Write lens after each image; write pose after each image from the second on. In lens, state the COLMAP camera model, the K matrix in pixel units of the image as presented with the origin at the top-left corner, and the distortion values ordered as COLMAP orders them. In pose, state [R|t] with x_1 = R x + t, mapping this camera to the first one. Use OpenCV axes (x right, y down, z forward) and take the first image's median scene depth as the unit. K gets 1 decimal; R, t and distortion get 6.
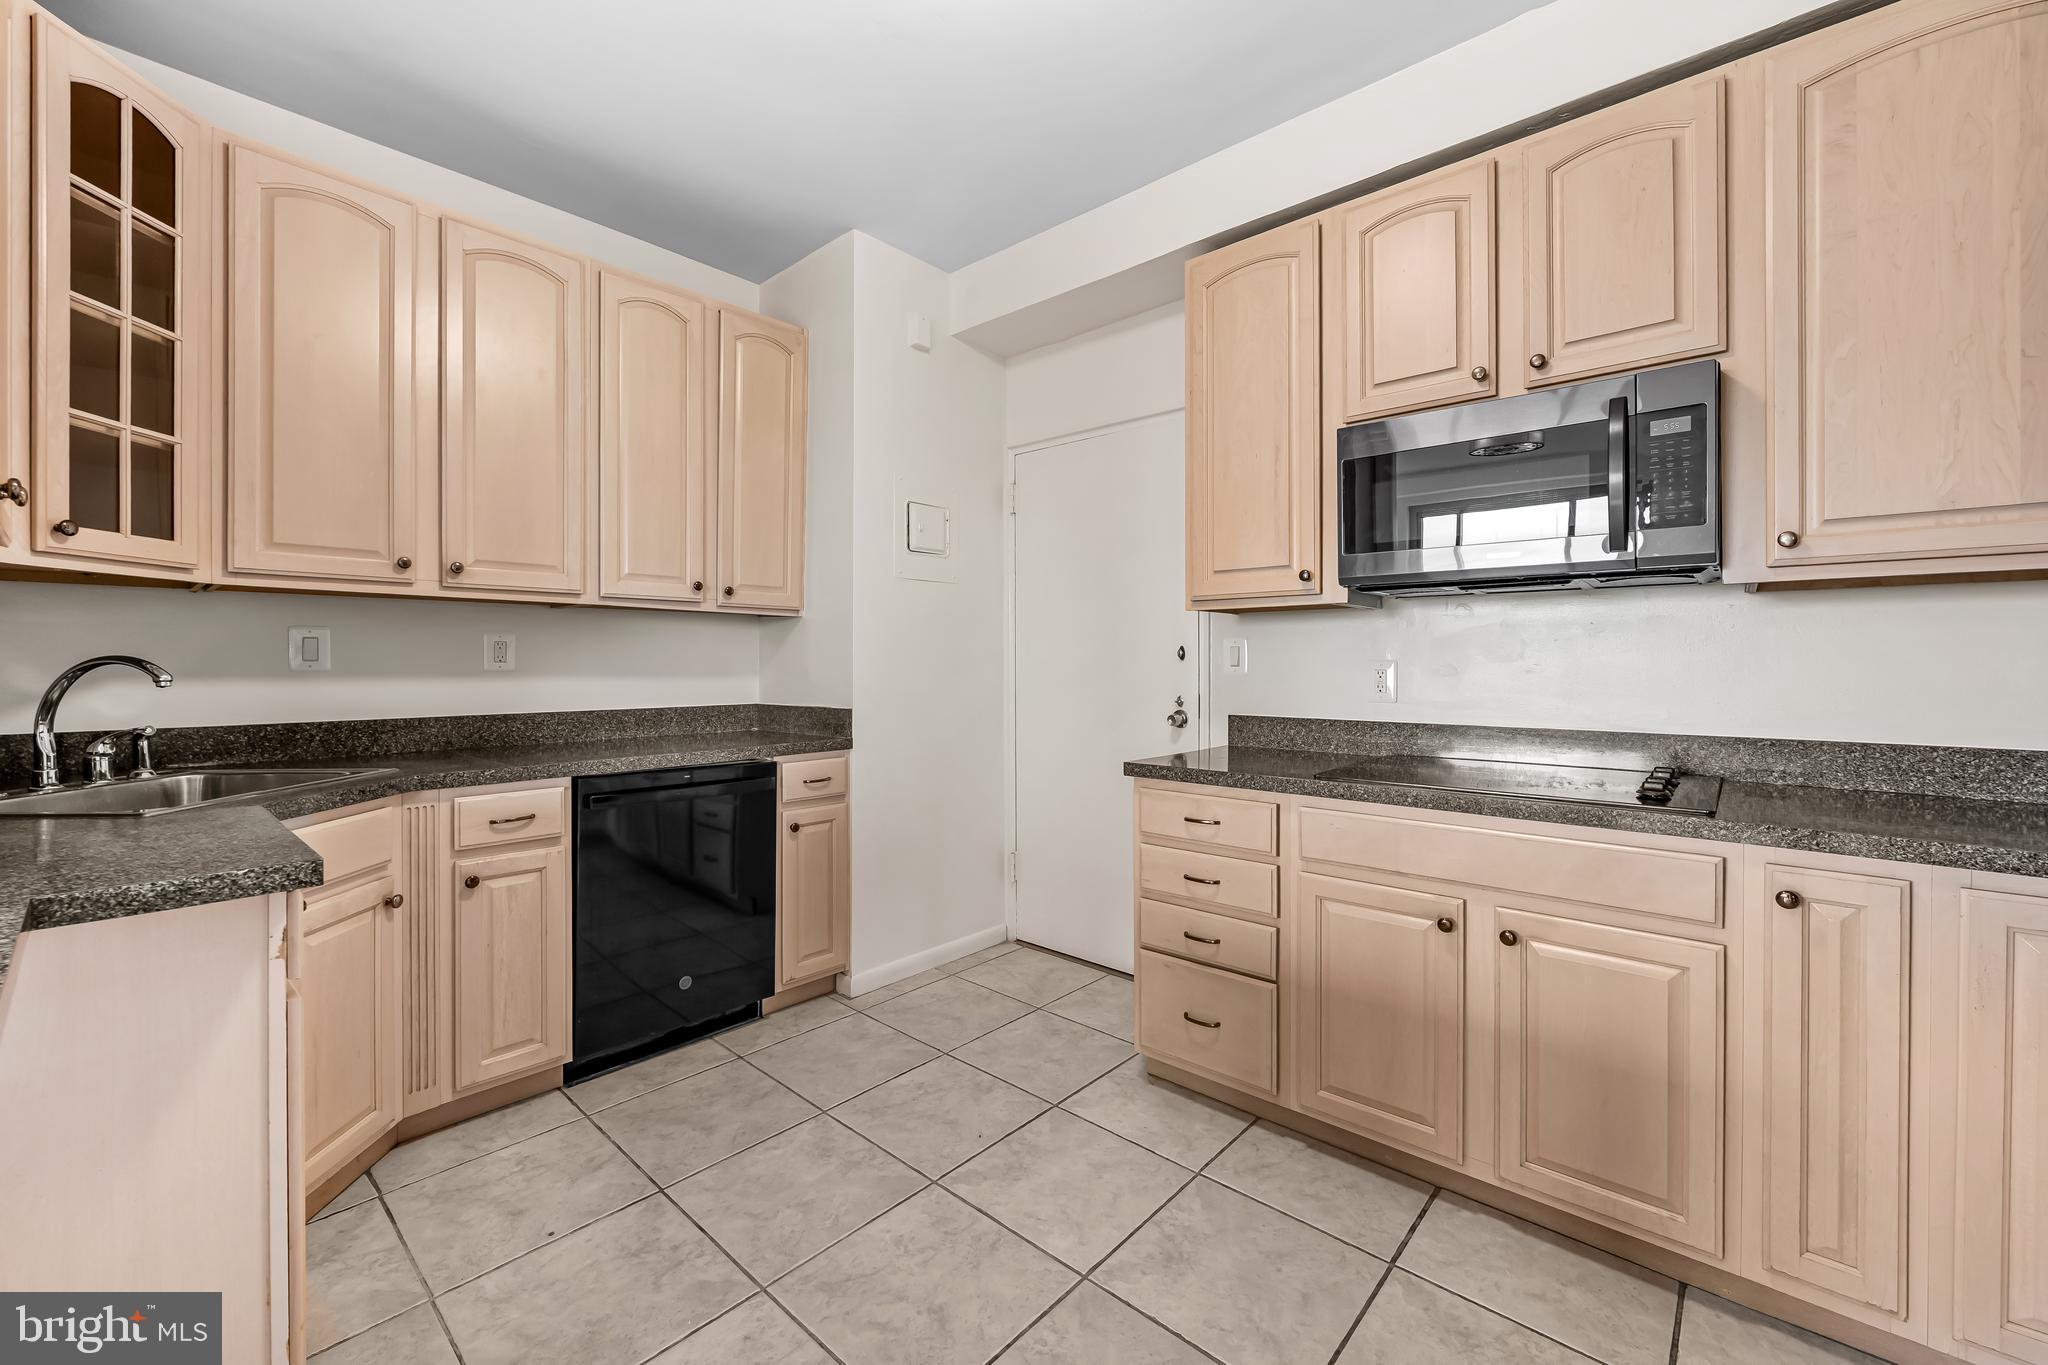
lens RADIAL K [[827.7, 0, 1025.8], [0, 827.7, 668.0], [0, 0, 1]] dist [-0.008410, 0.000341]
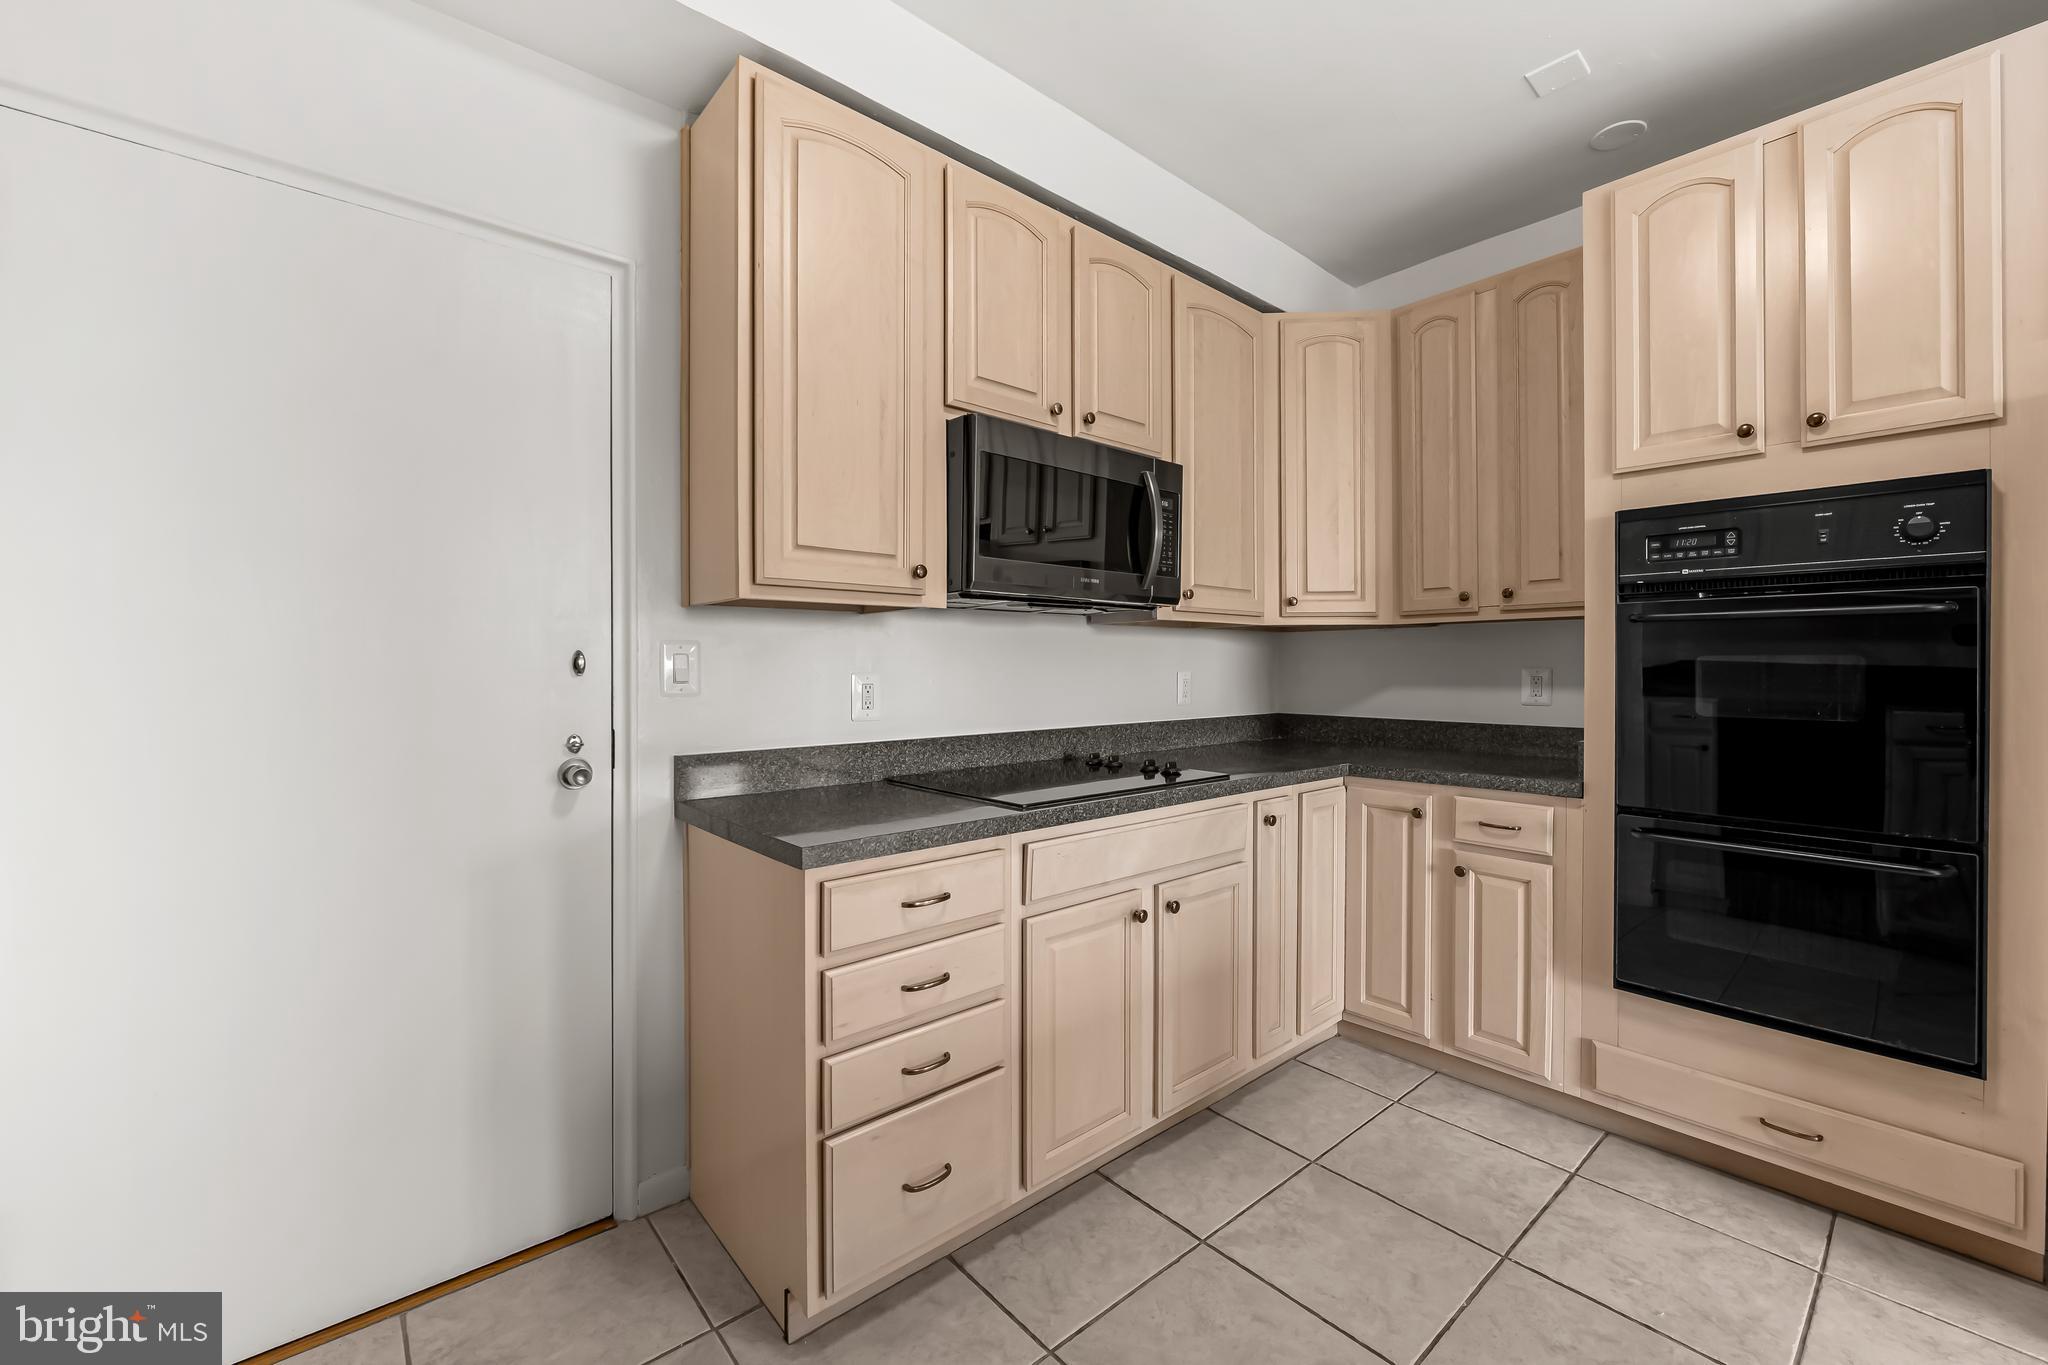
lens RADIAL K [[827.7, 0, 1017.4], [0, 827.7, 670.1], [0, 0, 1]] dist [-0.008410, 0.000341]
pose [[0.129867, -0.005188, 0.991518, -0.486575], [0.008007, 0.999959, 0.004183, -0.016634], [-0.991499, 0.007396, 0.129904, 0.831136]]
